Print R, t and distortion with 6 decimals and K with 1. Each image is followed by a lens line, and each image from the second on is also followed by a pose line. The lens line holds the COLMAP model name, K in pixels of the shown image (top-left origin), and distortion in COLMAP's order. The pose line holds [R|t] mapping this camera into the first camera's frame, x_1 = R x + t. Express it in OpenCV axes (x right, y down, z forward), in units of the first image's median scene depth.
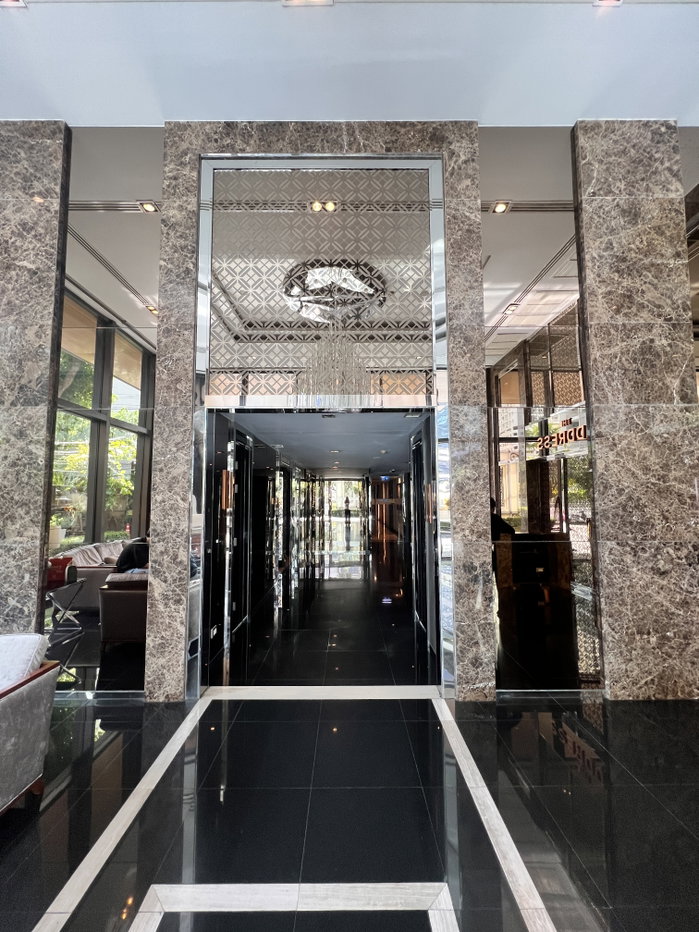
lens RADIAL K [[375.1, 0, 348.7], [0, 375.1, 468.9], [0, 0, 1]] dist [-0.000950, -0.000129]
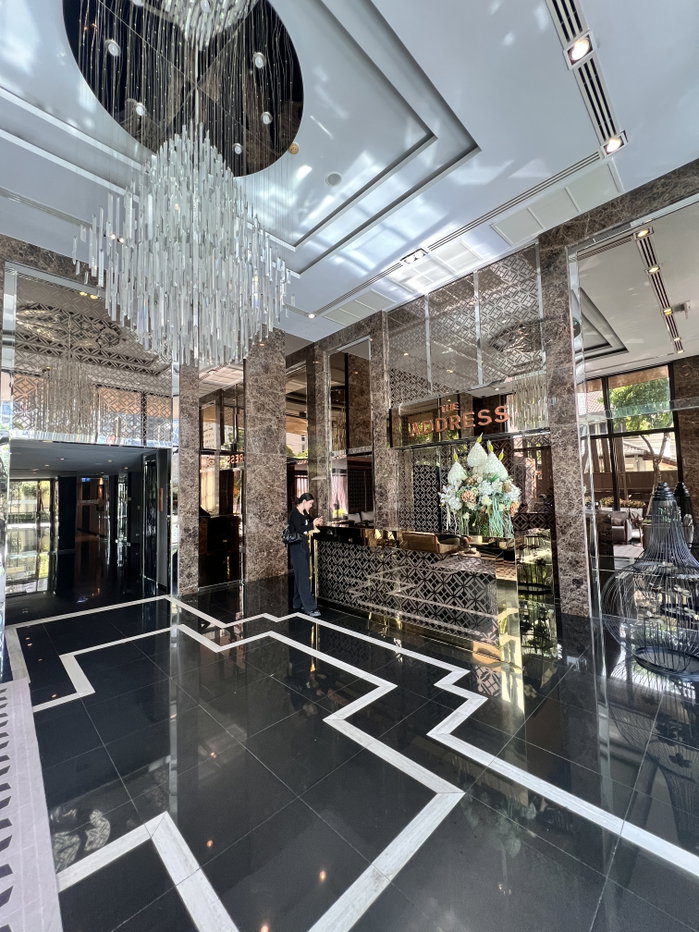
lens RADIAL K [[375.1, 0, 349.4], [0, 375.1, 467.6], [0, 0, 1]] dist [-0.000950, -0.000129]
pose [[0.716618, 0.034171, 0.696628, -0.445009], [-0.030987, 0.999373, -0.017144, -0.061071], [-0.696777, -0.009300, 0.717228, -0.993766]]
